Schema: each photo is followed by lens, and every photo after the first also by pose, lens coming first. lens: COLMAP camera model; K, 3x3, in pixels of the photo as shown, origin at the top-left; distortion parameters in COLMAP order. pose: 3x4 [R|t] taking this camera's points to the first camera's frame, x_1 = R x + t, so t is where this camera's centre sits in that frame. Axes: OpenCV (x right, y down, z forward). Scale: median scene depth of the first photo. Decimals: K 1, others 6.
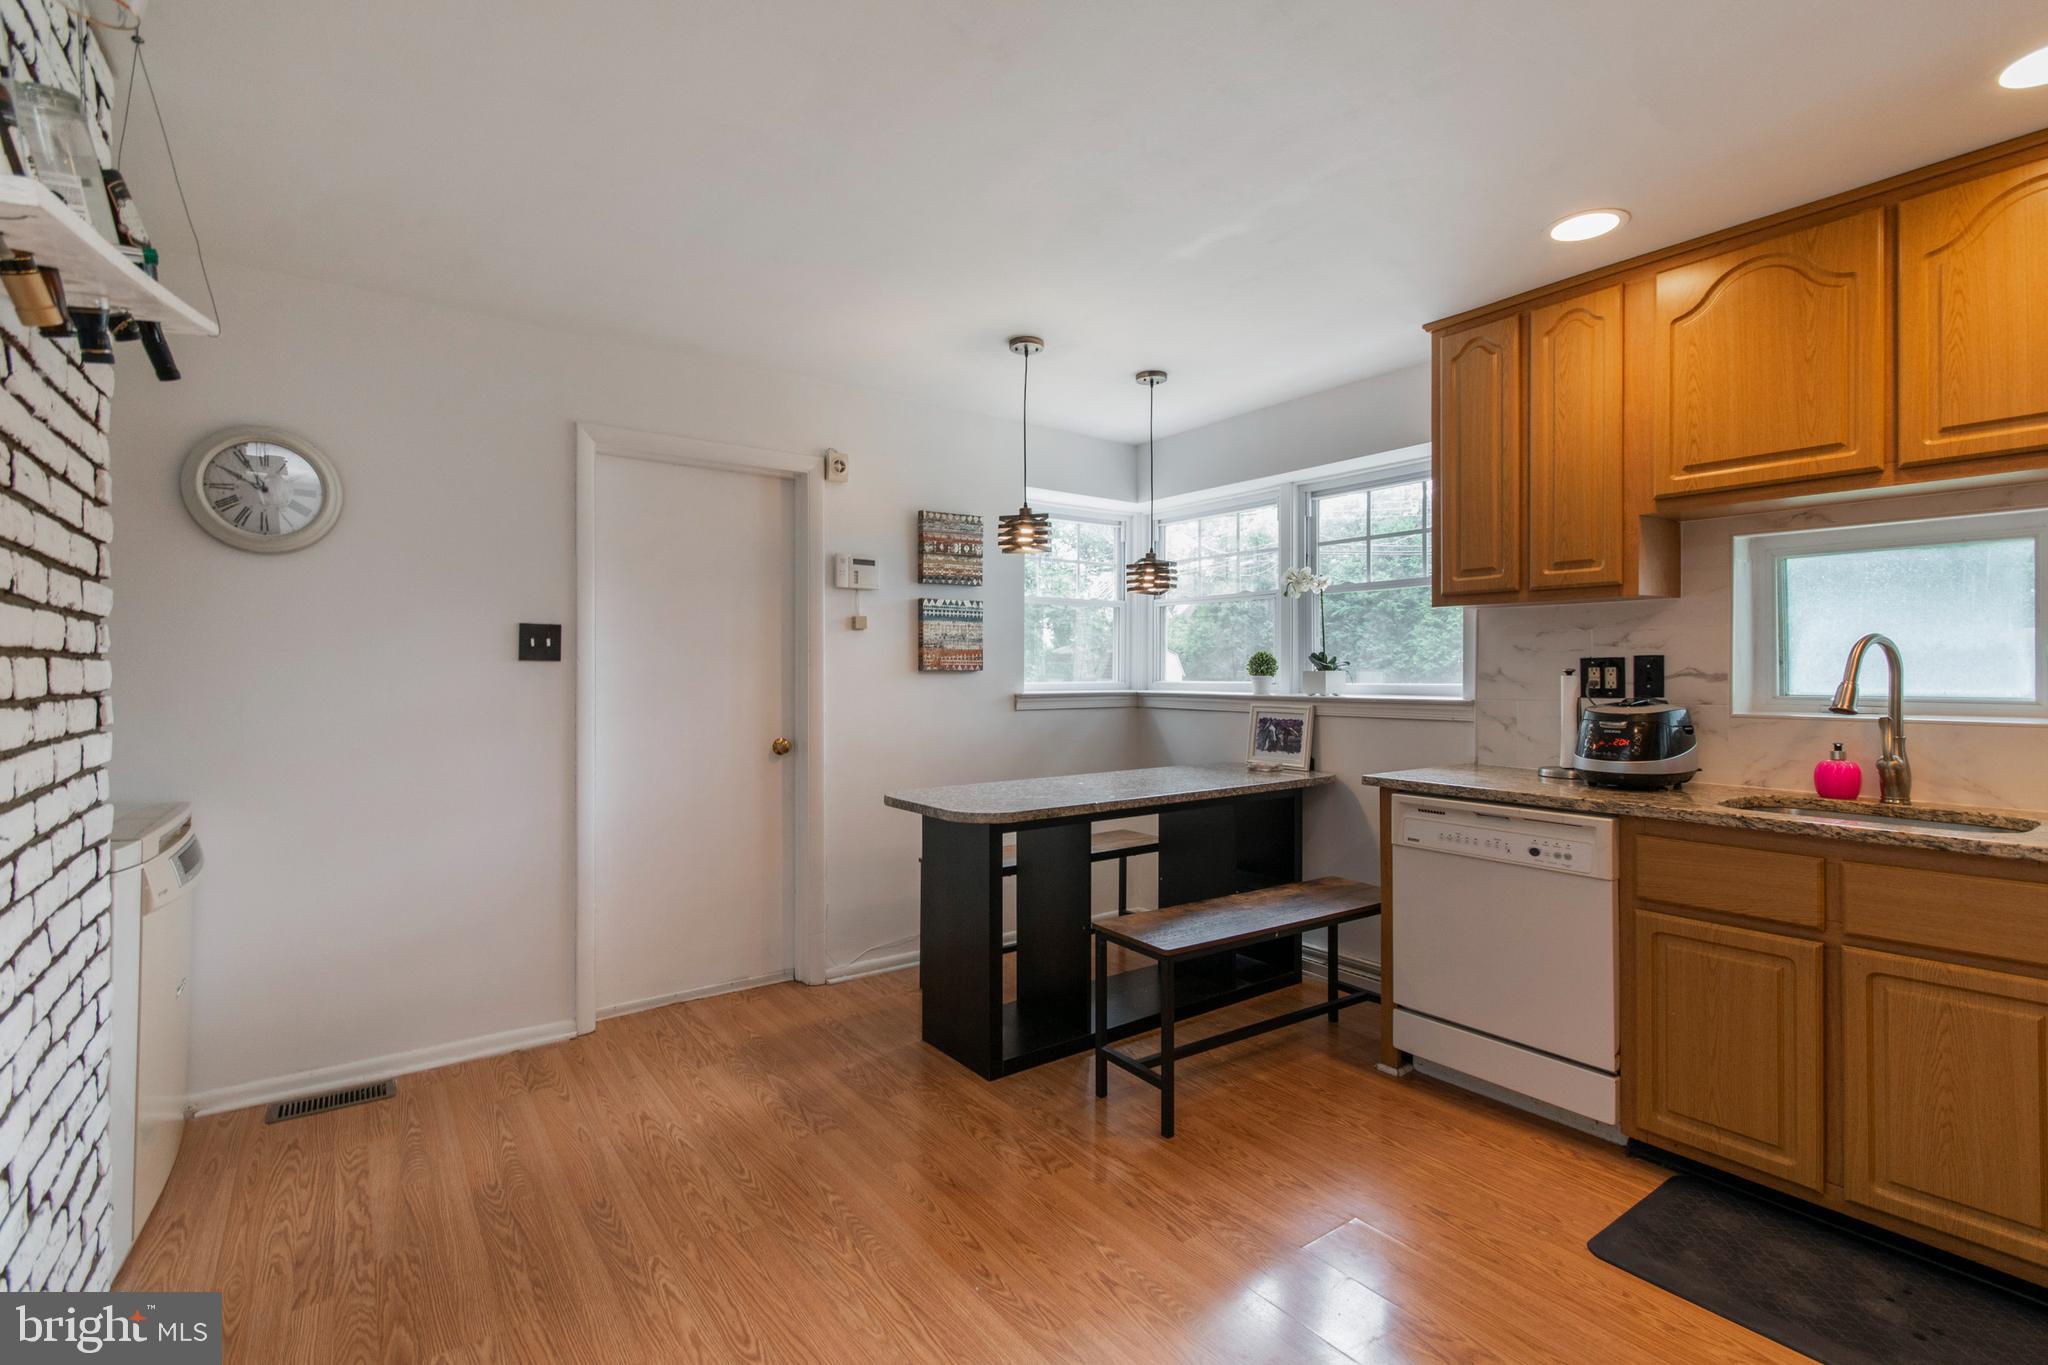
lens RADIAL K [[925.9, 0, 996.5], [0, 925.9, 676.9], [0, 0, 1]] dist [-0.001022, -0.000294]
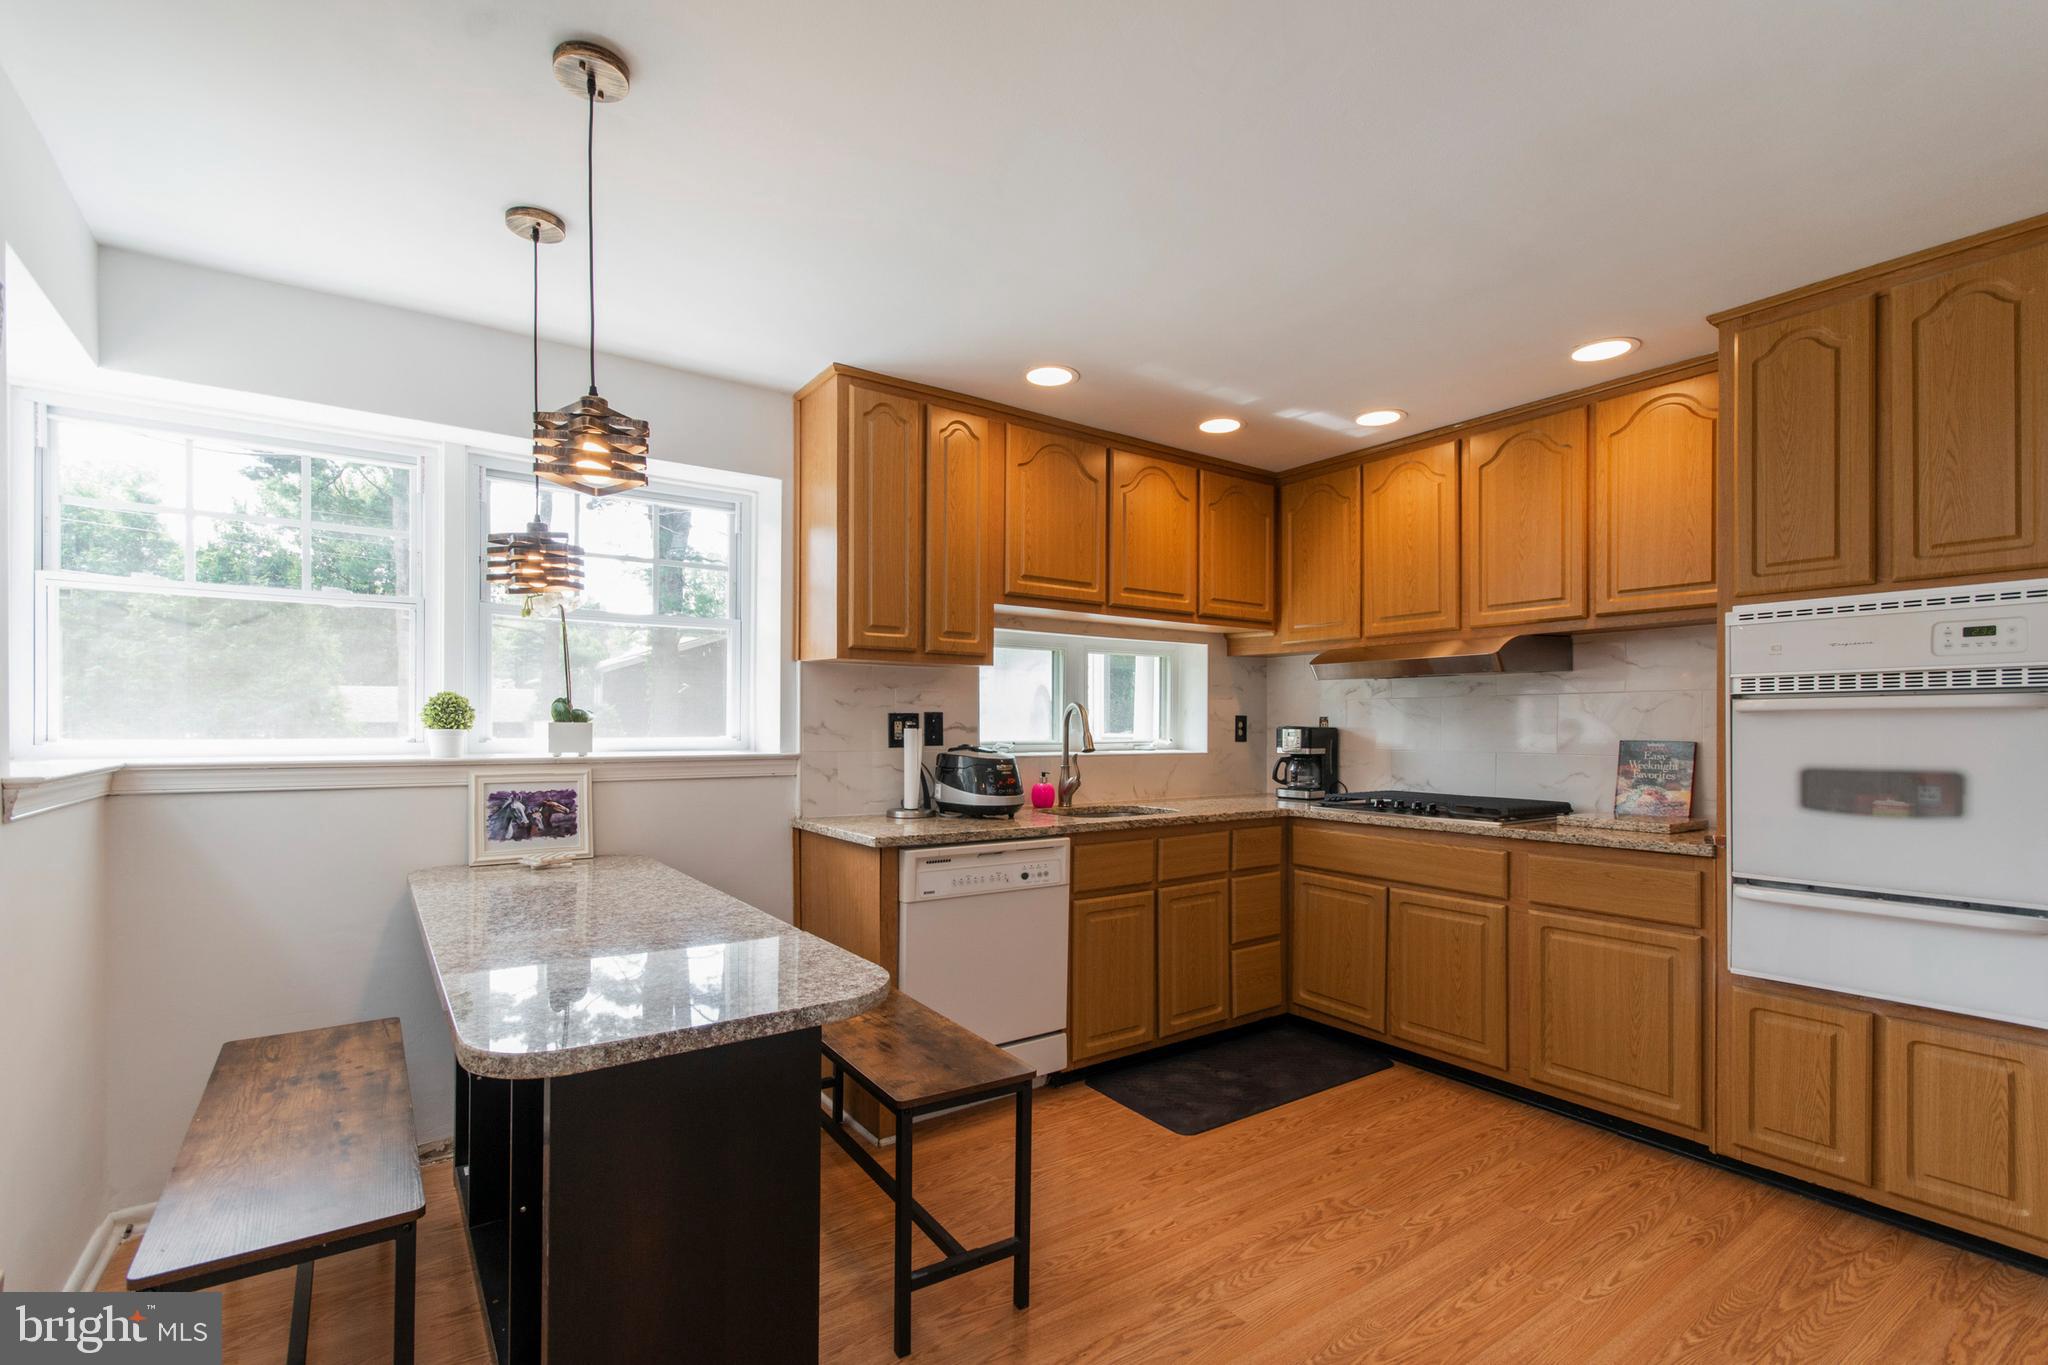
lens RADIAL K [[923.7, 0, 1010.8], [0, 923.7, 728.3], [0, 0, 1]] dist [0.001382, -0.000010]
pose [[0.004775, -0.006703, 0.999966, -0.548740], [-0.000357, 0.999977, 0.006705, -0.009951], [-0.999989, -0.000389, 0.004772, 0.896103]]
